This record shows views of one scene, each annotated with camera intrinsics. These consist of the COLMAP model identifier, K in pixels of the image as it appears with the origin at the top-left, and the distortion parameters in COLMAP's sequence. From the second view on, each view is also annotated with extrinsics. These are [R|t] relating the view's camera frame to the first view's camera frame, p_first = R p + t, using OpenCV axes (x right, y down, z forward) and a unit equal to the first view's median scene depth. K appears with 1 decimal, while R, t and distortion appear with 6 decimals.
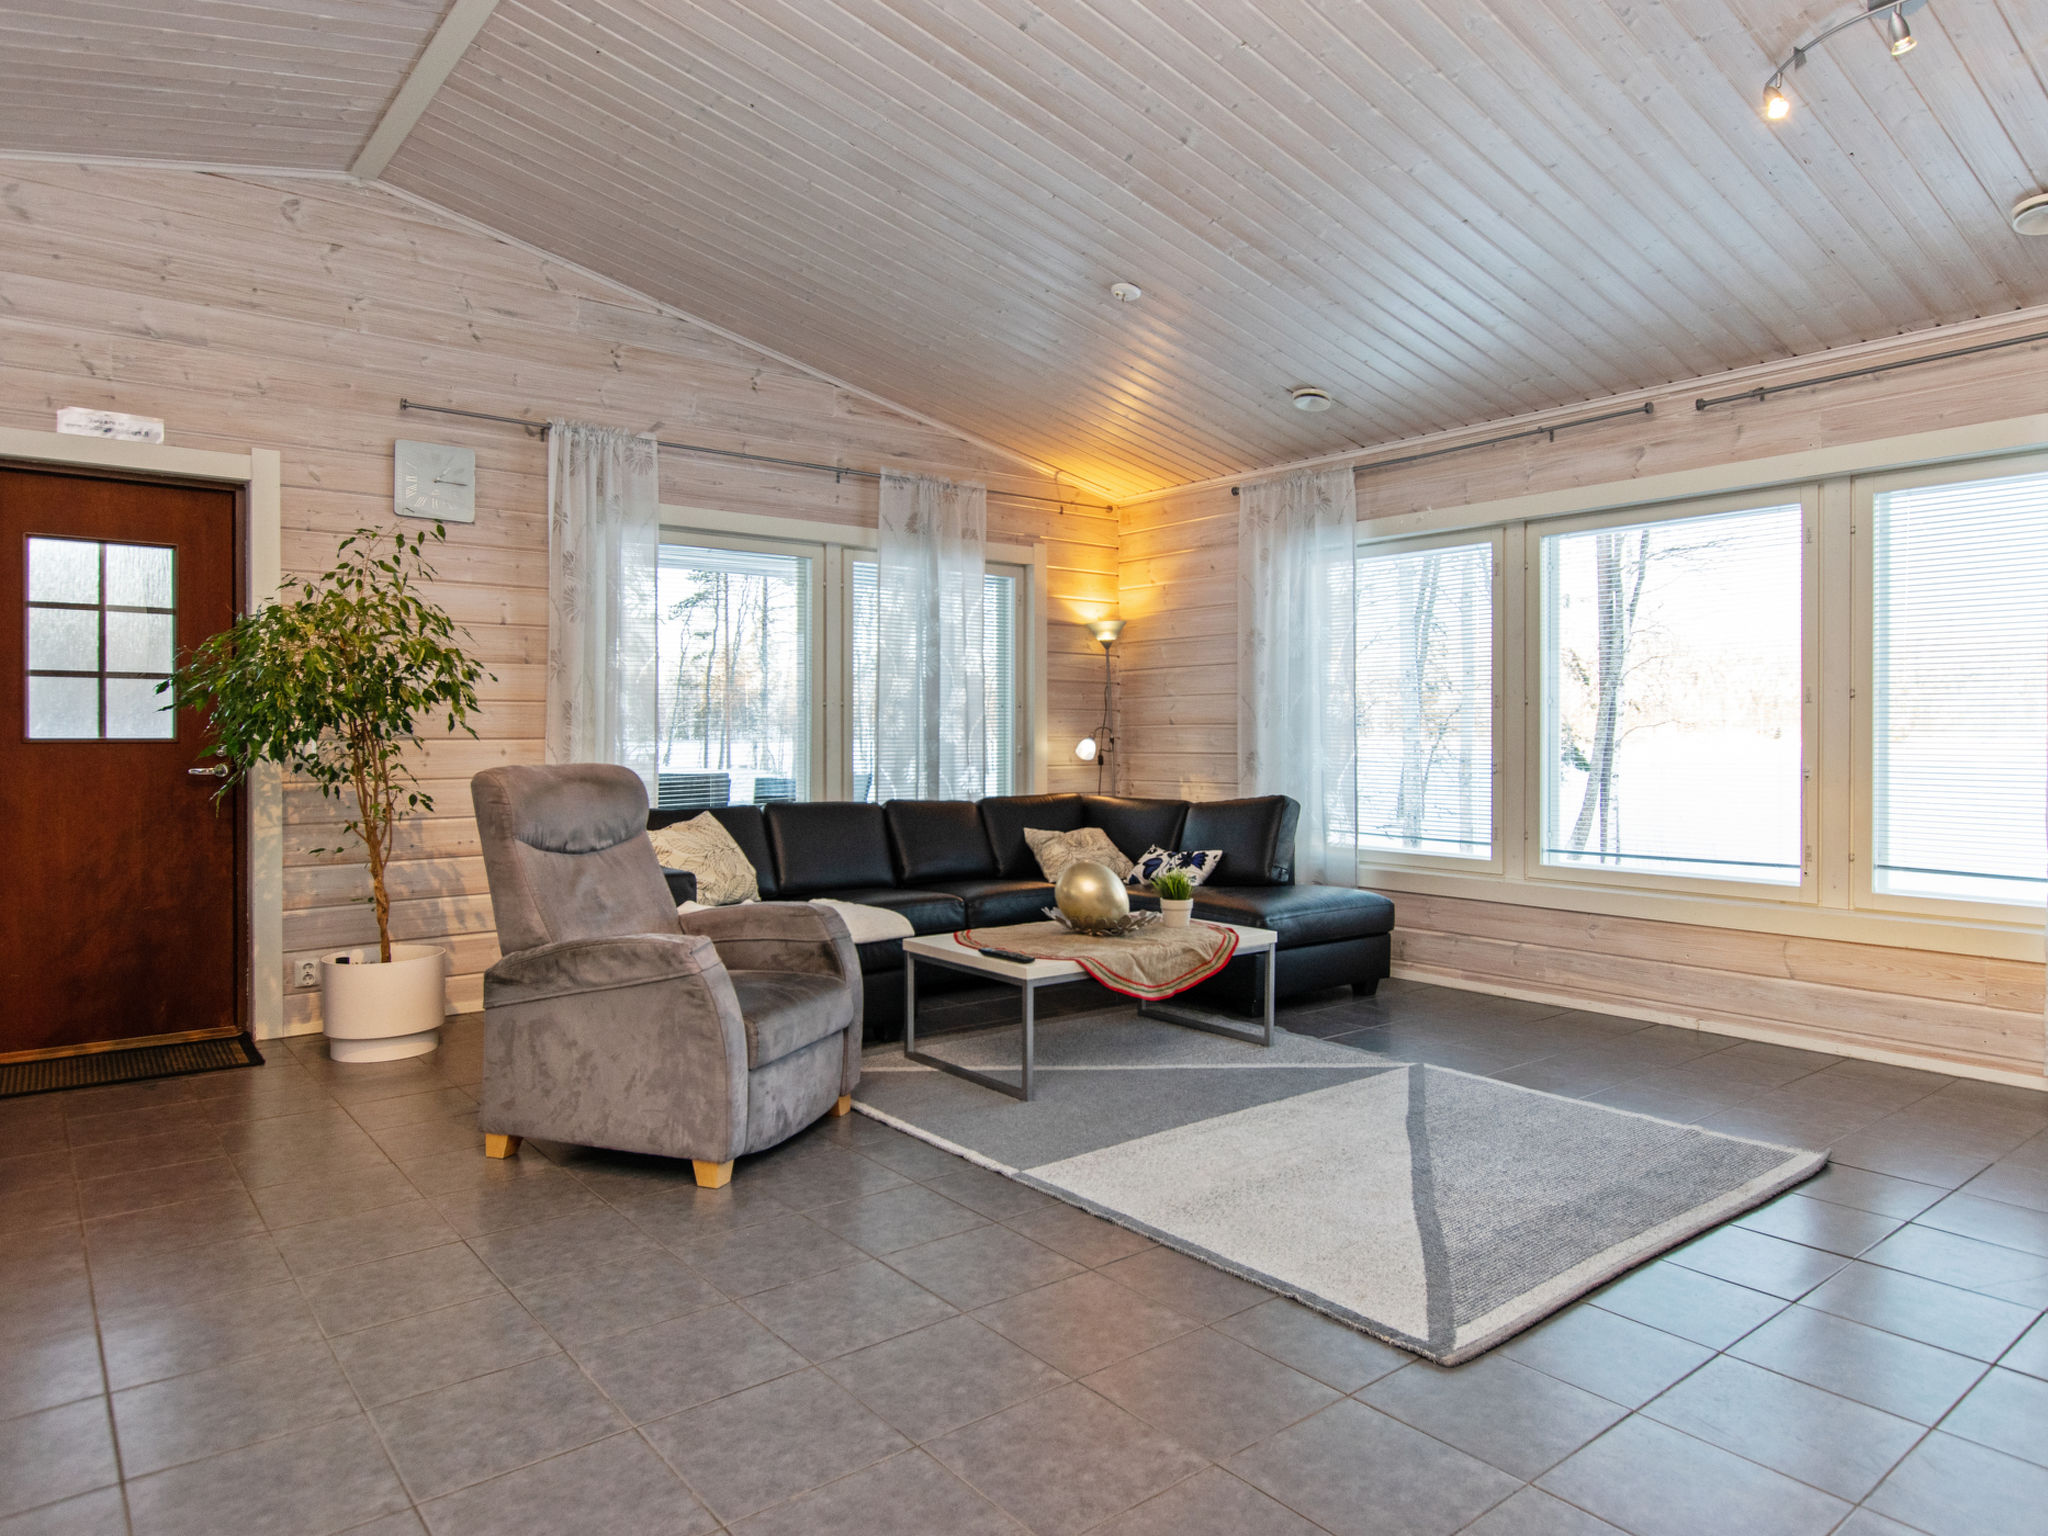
lens RADIAL K [[1282.3, 0, 1023.9], [0, 1282.3, 742.6], [0, 0, 1]] dist [0.000445, 0.000545]
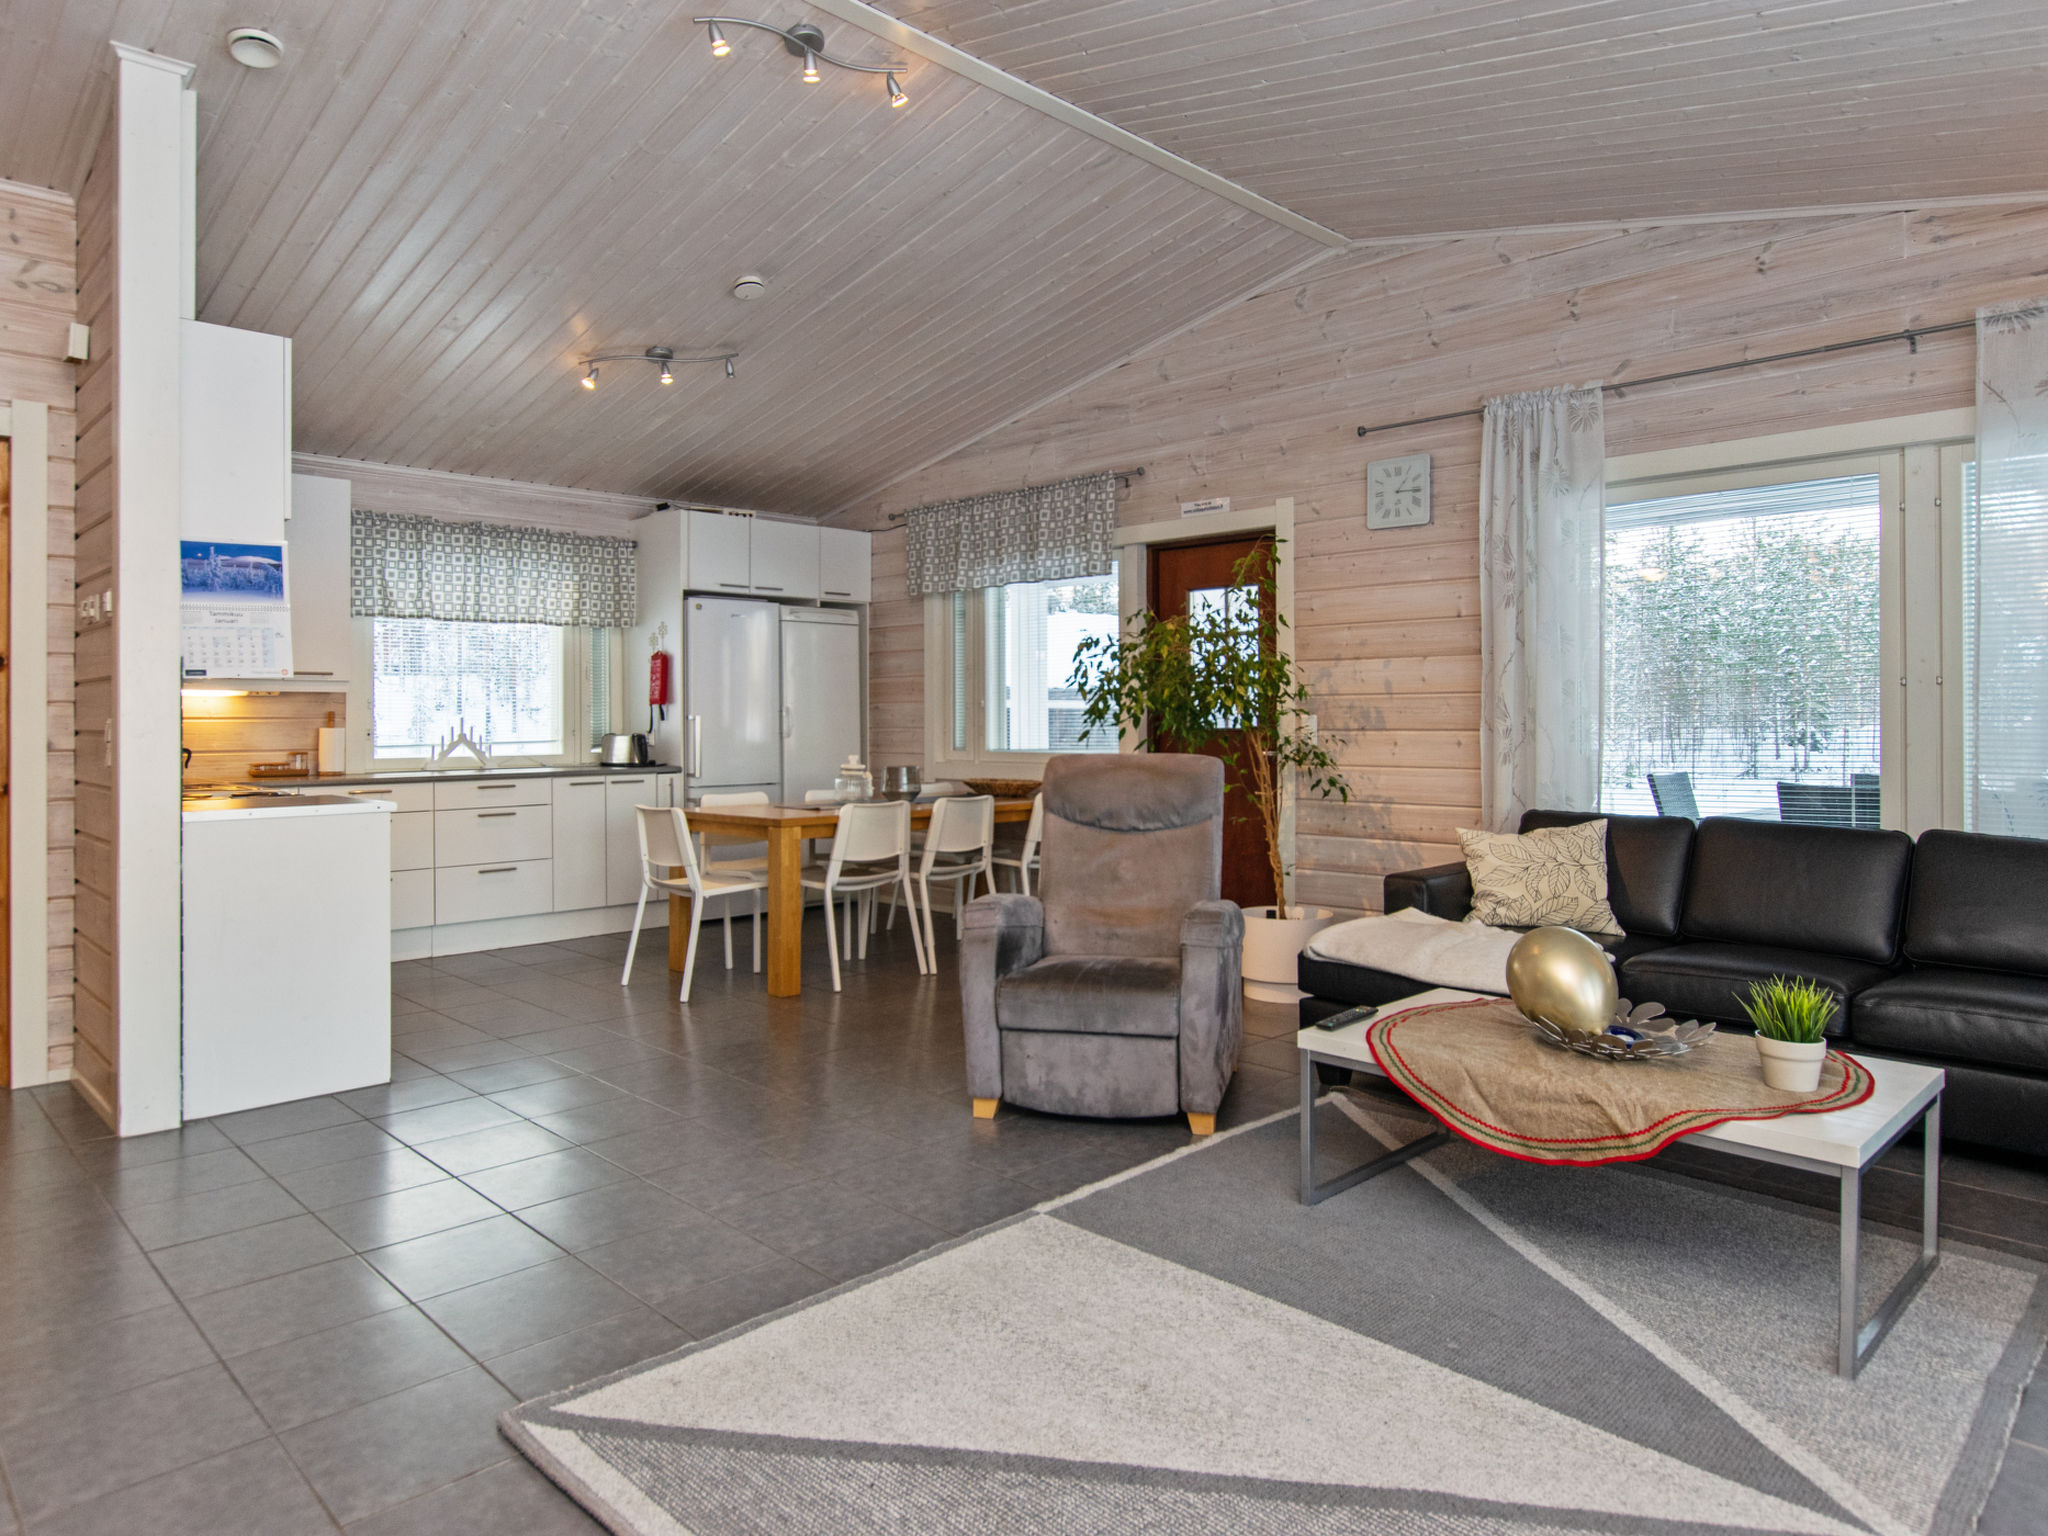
lens RADIAL K [[1287.0, 0, 1034.4], [0, 1287.0, 715.2], [0, 0, 1]] dist [0.001900, -0.000250]
pose [[0.102591, -0.001616, -0.994722, 0.634795], [-0.004280, 0.999989, -0.002066, -0.012529], [0.994714, 0.004469, 0.102583, 0.628030]]
